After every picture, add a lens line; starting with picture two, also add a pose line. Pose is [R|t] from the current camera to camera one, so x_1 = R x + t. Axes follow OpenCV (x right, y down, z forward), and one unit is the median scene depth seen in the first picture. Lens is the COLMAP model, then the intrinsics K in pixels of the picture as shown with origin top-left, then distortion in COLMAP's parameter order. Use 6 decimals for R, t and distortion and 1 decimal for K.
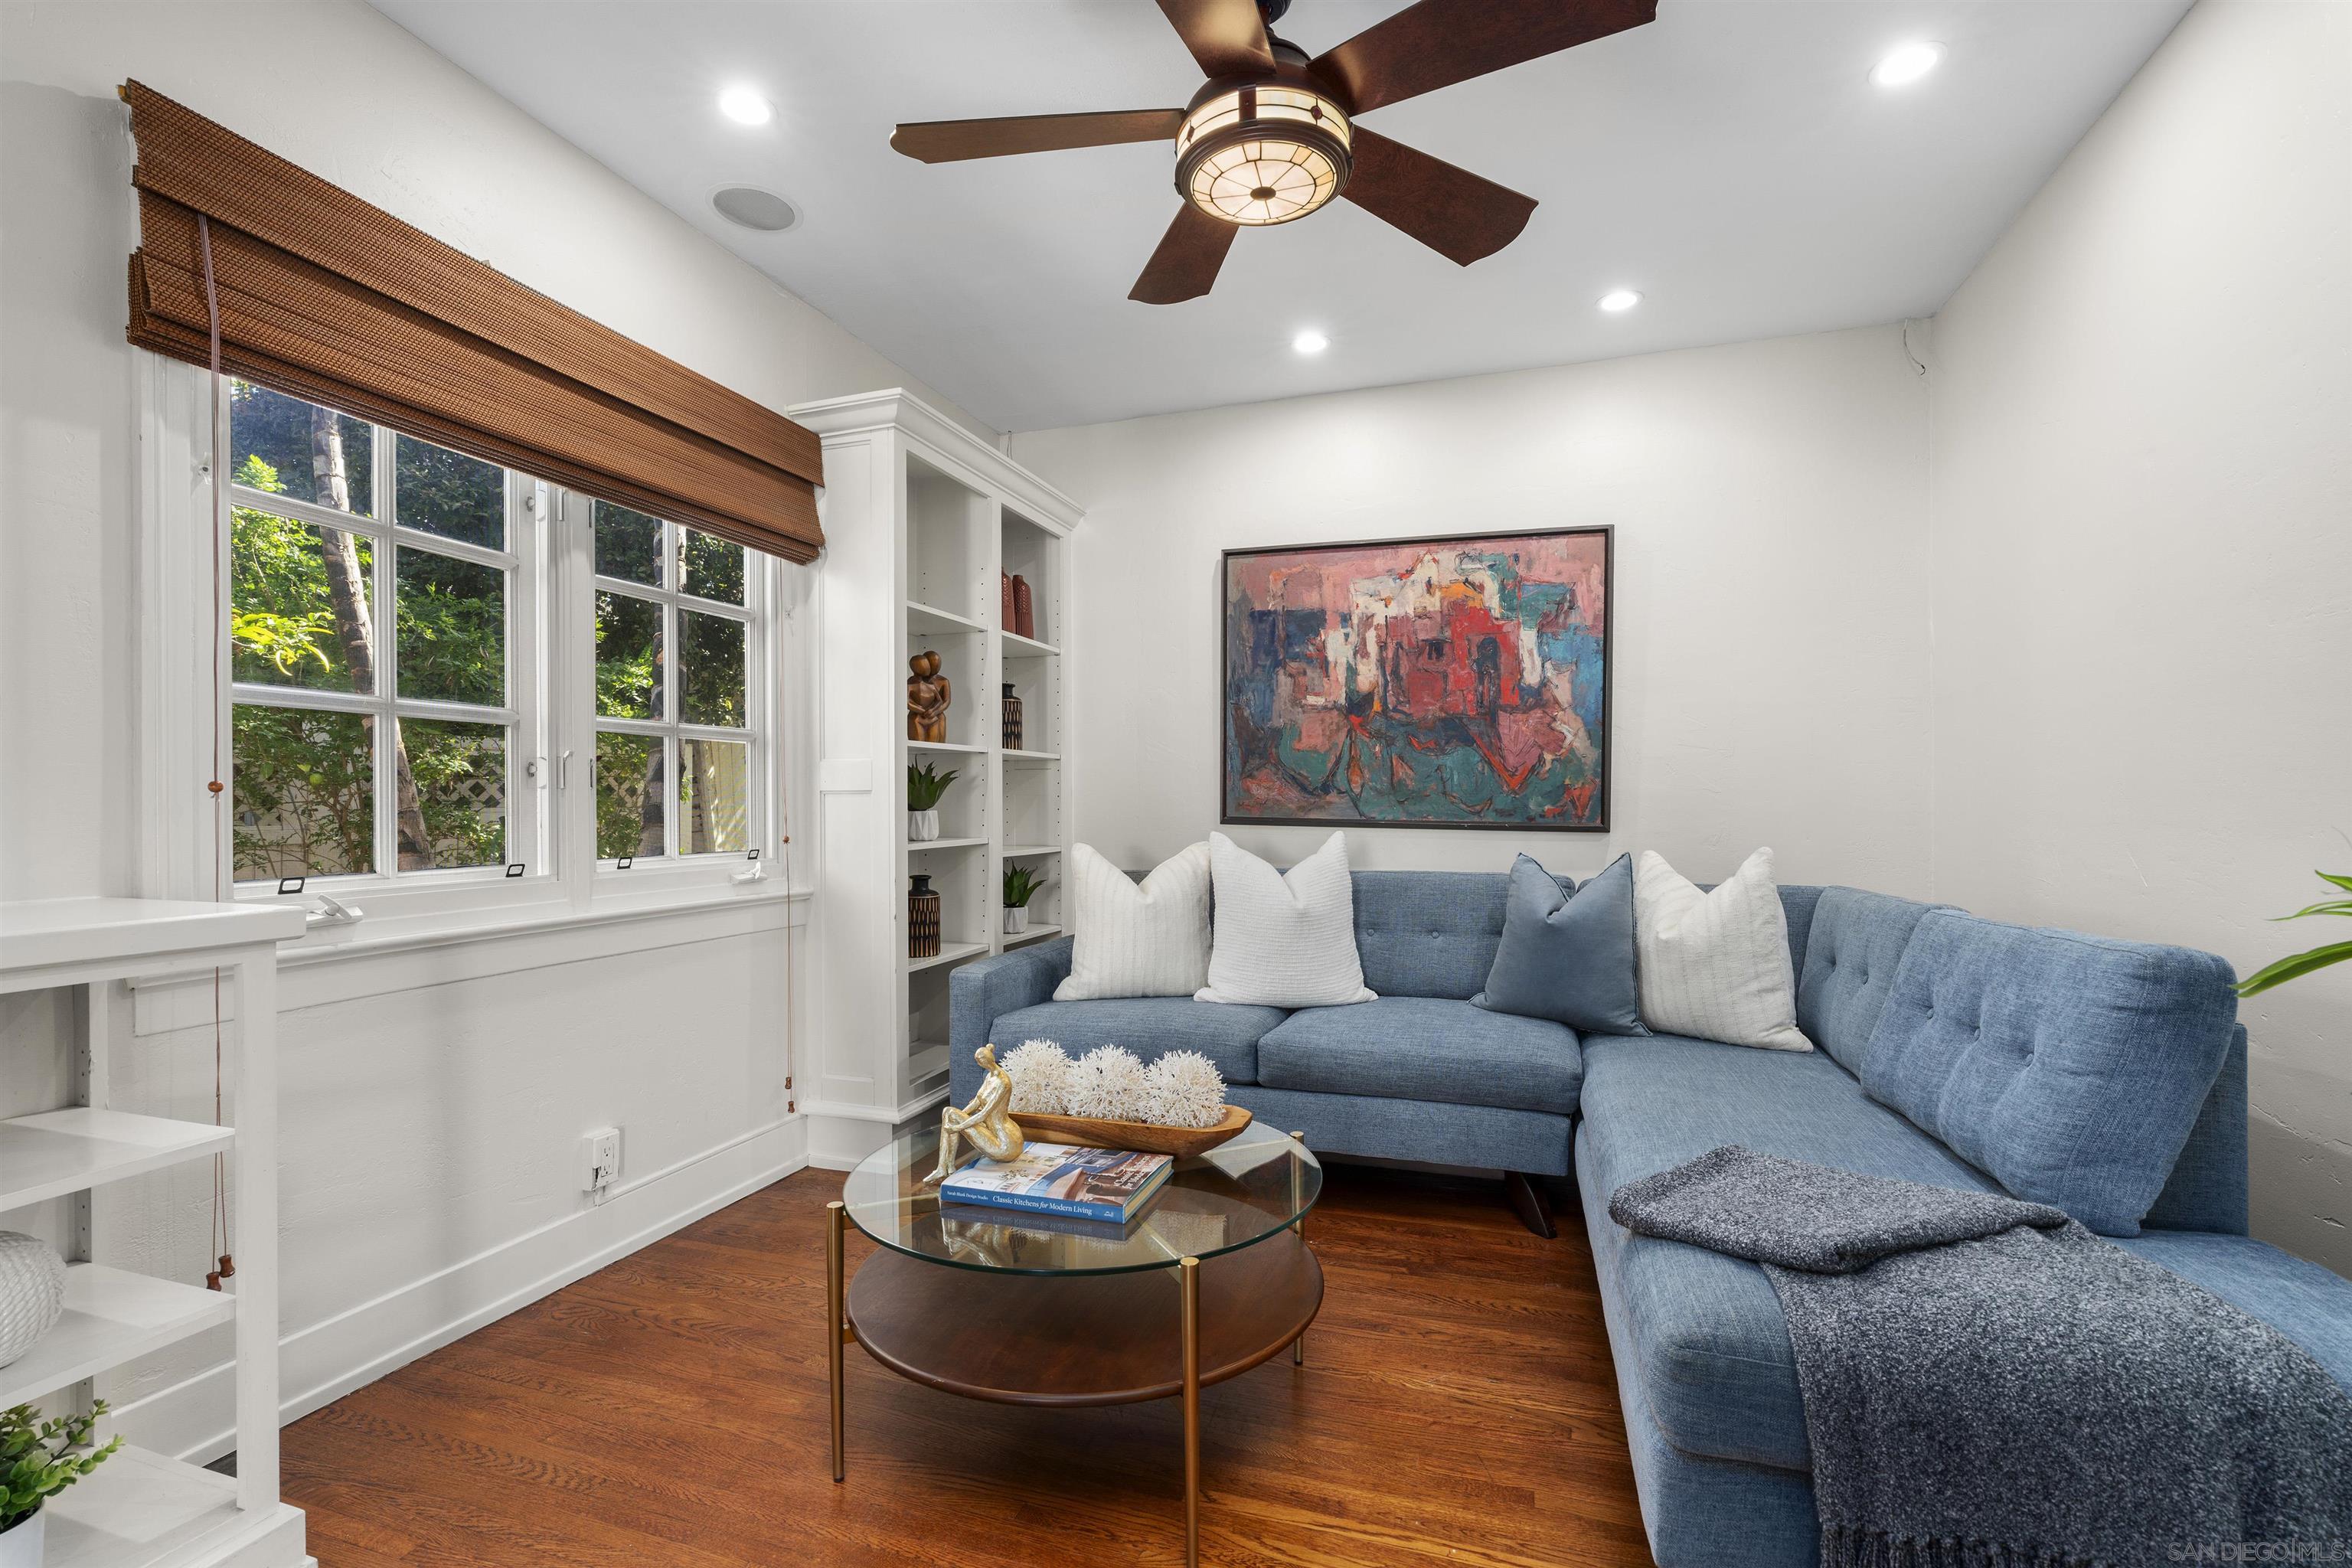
lens RADIAL K [[1074.9, 0, 1172.2], [0, 1074.9, 833.8], [0, 0, 1]] dist [-0.001182, -0.000053]
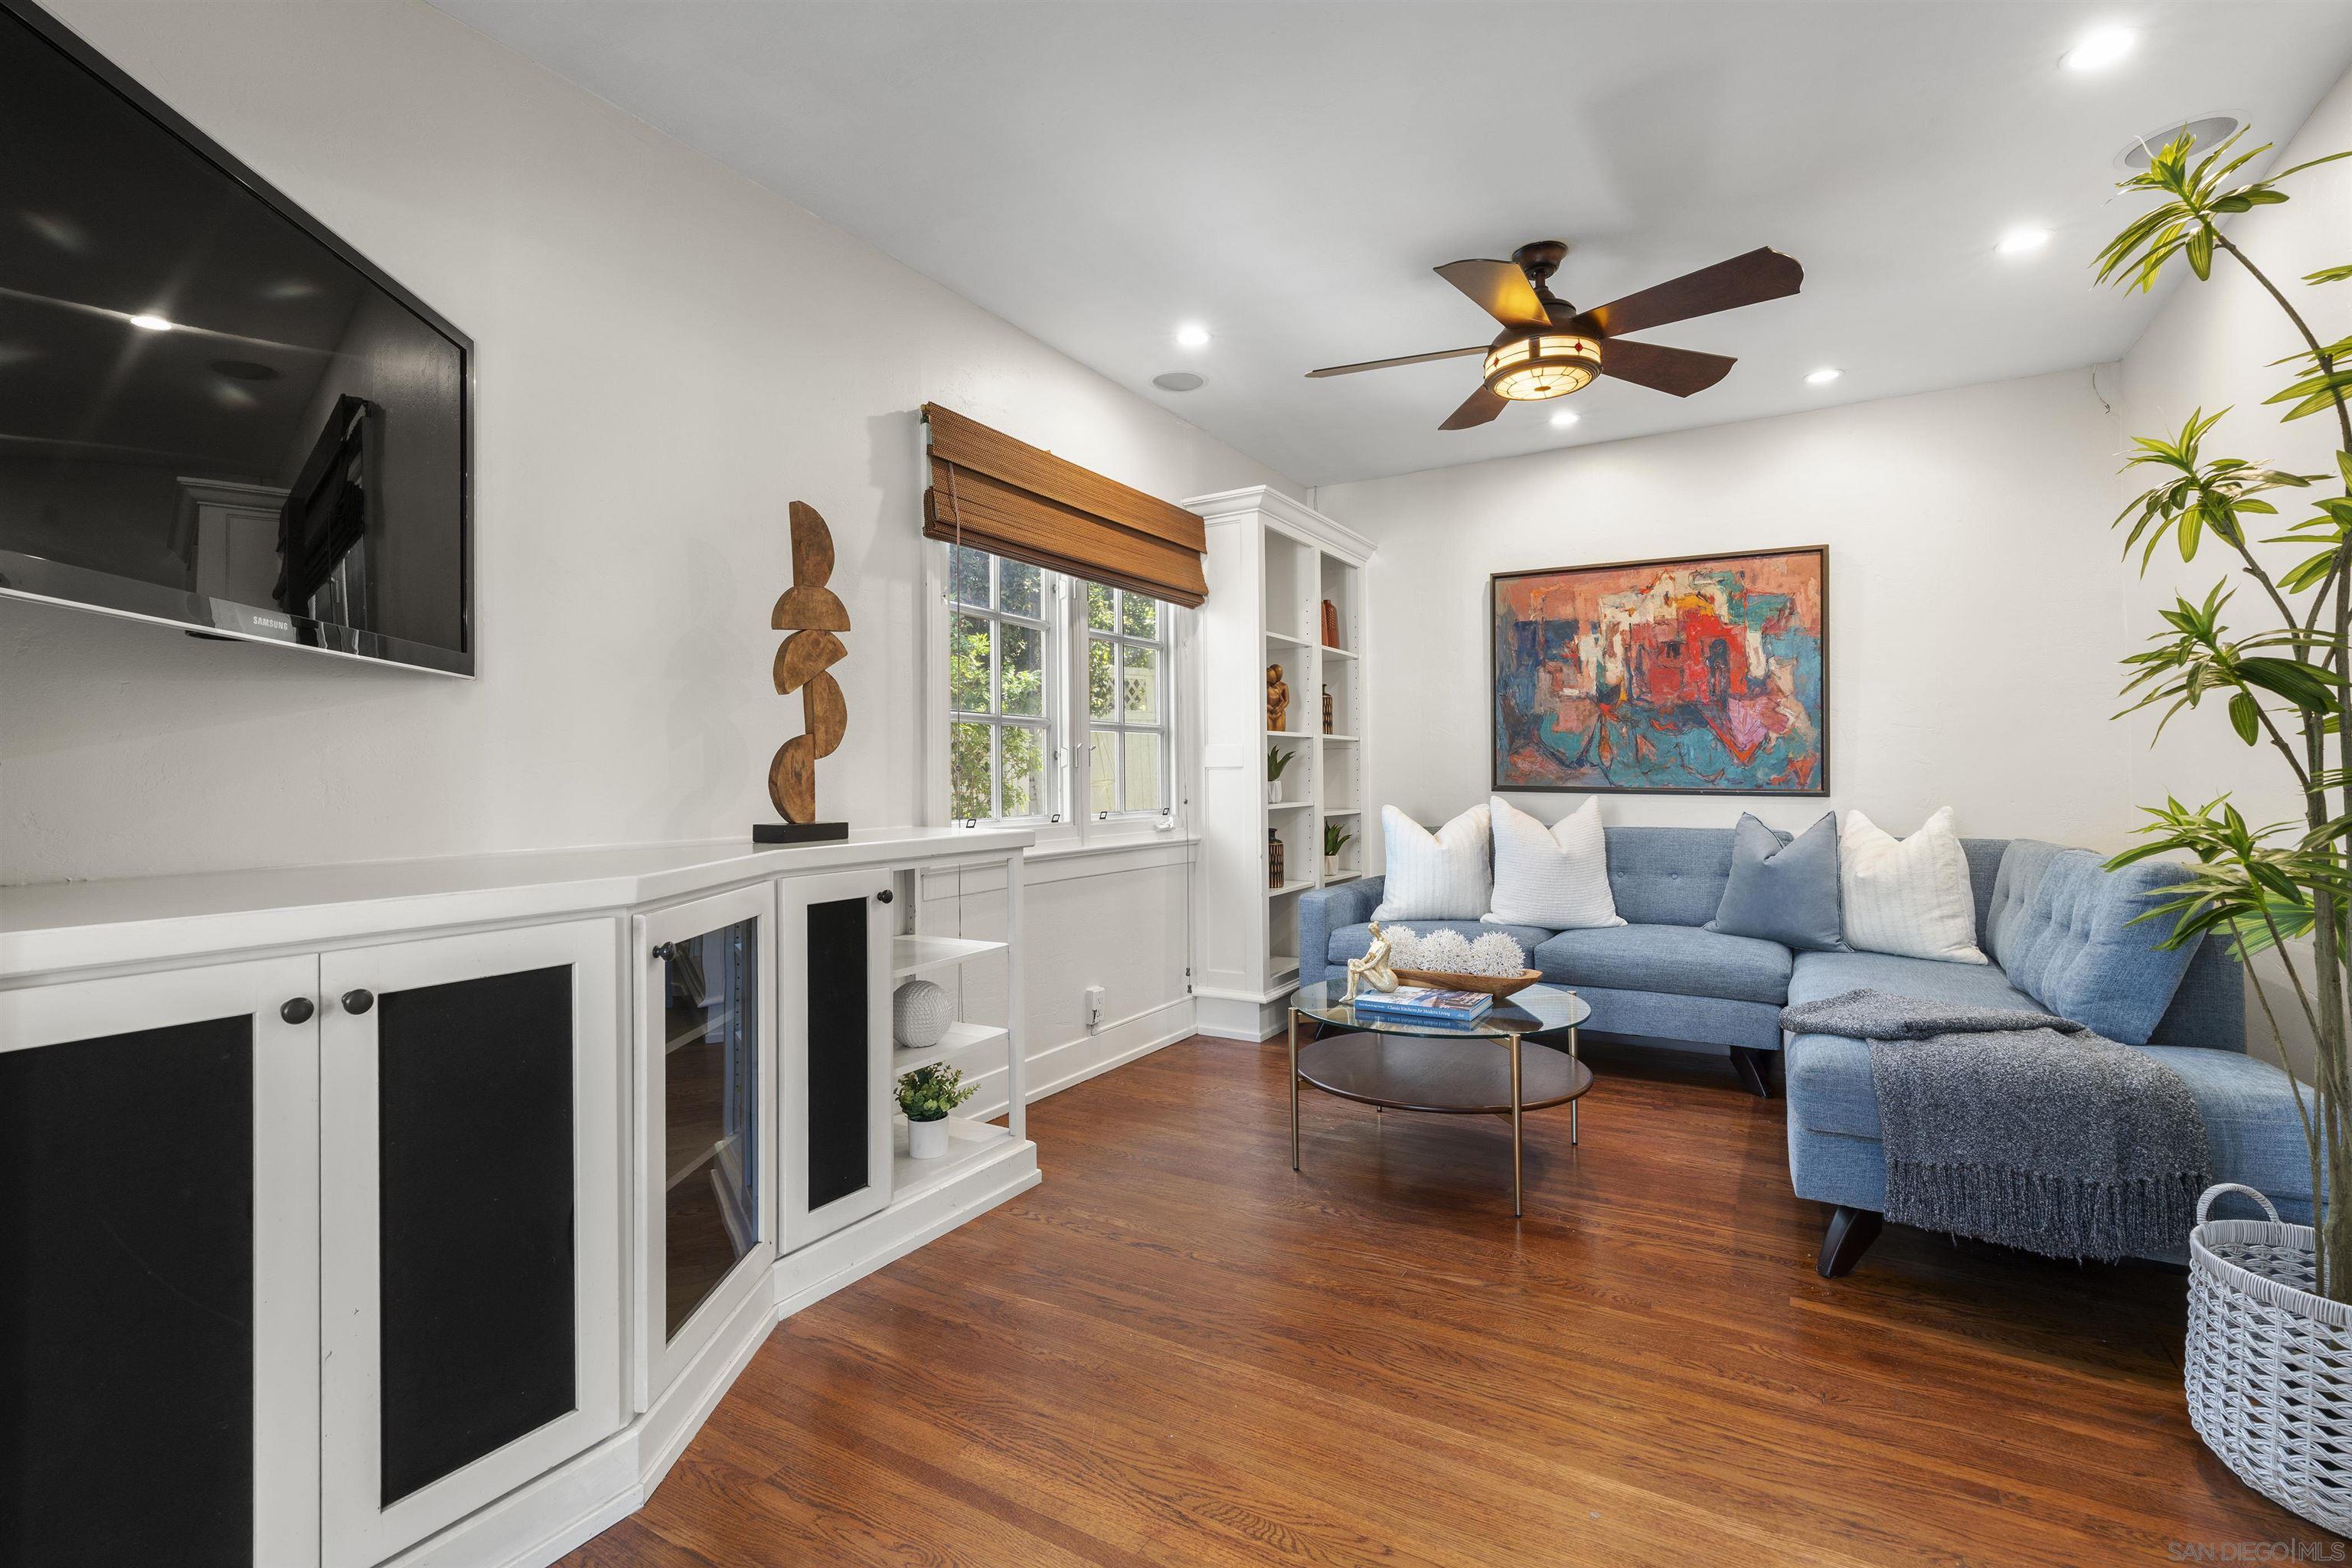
lens RADIAL K [[1059.5, 0, 1177.0], [0, 1059.5, 767.4], [0, 0, 1]] dist [0.000164, 0.000240]
pose [[0.977802, -0.006492, -0.209429, -0.074129], [-0.001168, 0.999336, -0.036430, 0.011568], [0.209526, 0.035866, 0.977145, -0.386093]]
